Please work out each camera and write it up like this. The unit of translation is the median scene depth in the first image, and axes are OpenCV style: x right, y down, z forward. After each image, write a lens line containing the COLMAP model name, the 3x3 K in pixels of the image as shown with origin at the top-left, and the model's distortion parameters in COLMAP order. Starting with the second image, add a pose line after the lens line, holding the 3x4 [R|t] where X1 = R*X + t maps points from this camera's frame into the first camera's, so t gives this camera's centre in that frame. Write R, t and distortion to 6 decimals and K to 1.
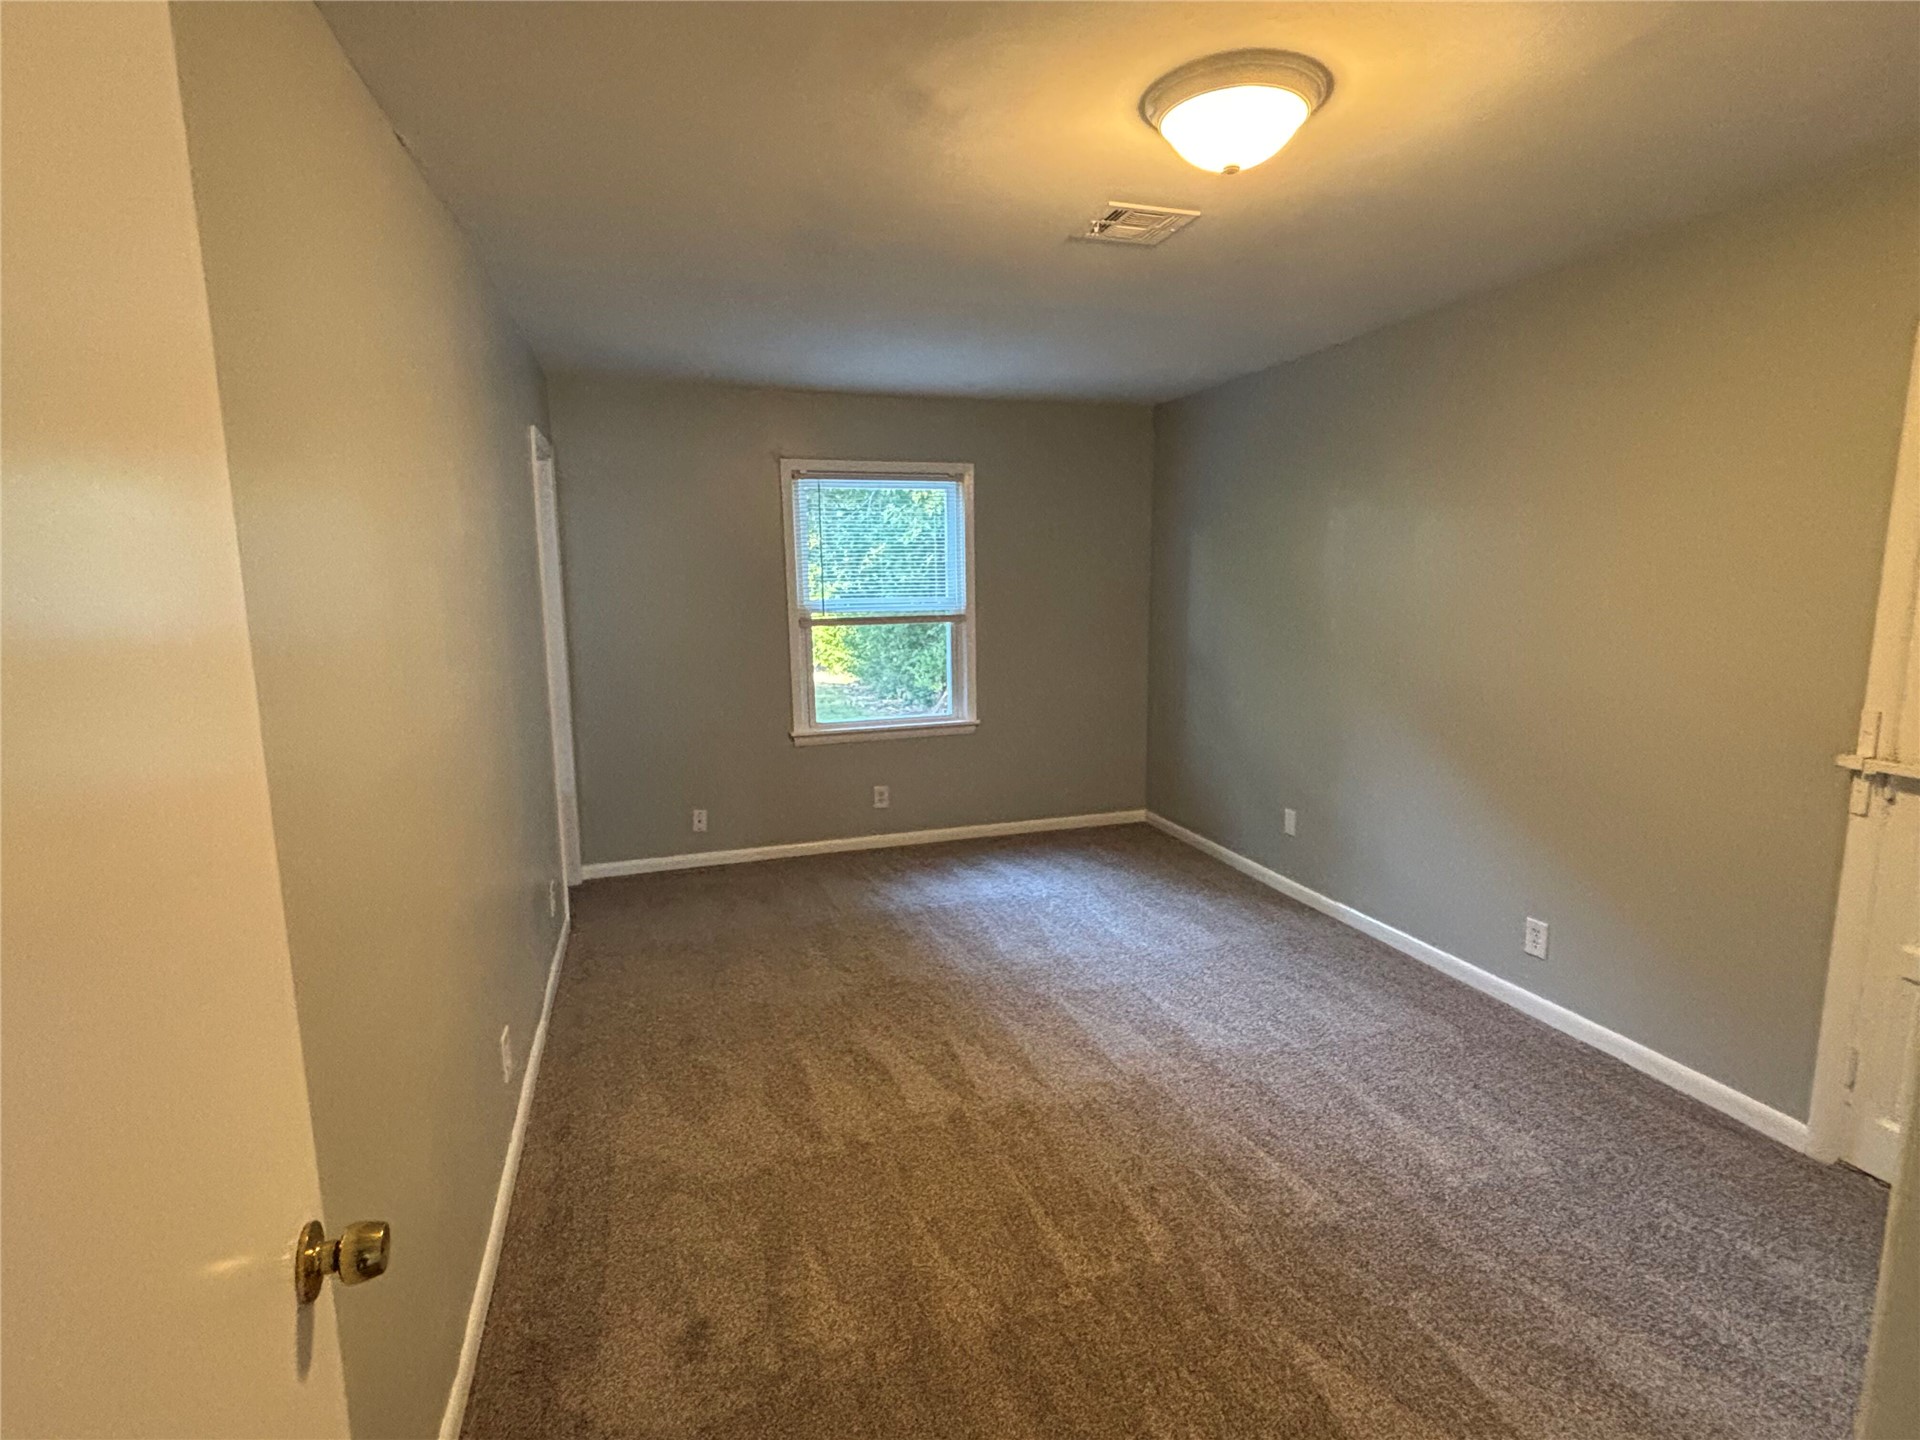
lens RADIAL K [[967.9, 0, 948.5], [0, 967.9, 718.2], [0, 0, 1]] dist [0.006652, -0.000985]
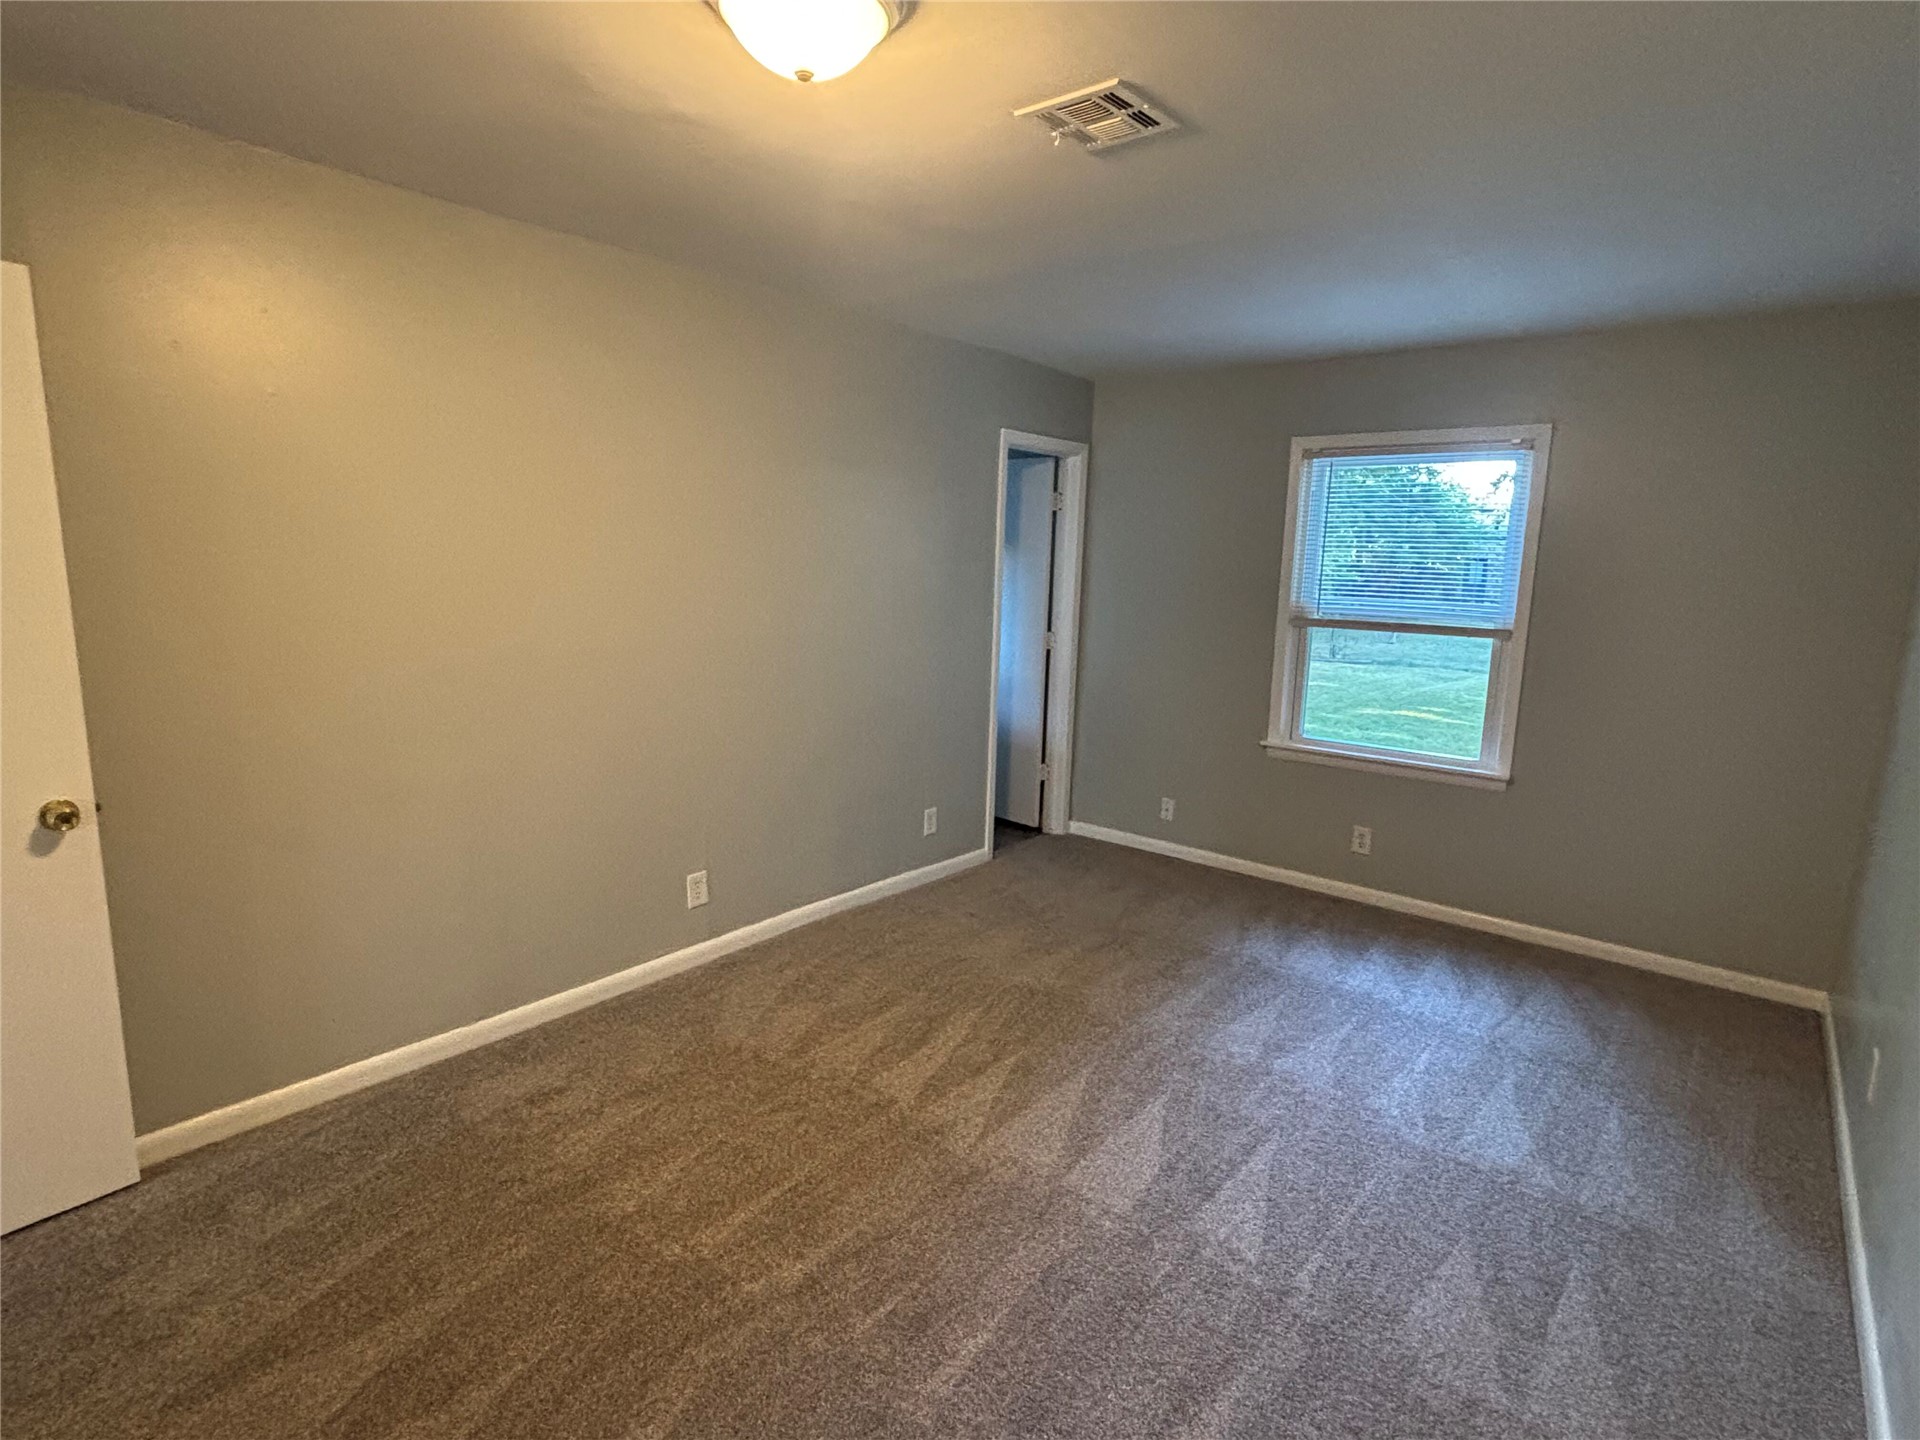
lens RADIAL K [[967.9, 0, 950.5], [0, 967.9, 714.6], [0, 0, 1]] dist [0.006652, -0.000985]
pose [[0.547036, 0.167779, -0.820123, 0.492629], [-0.165446, 0.982053, 0.090551, -0.050239], [0.820597, 0.086151, 0.564977, 0.290012]]
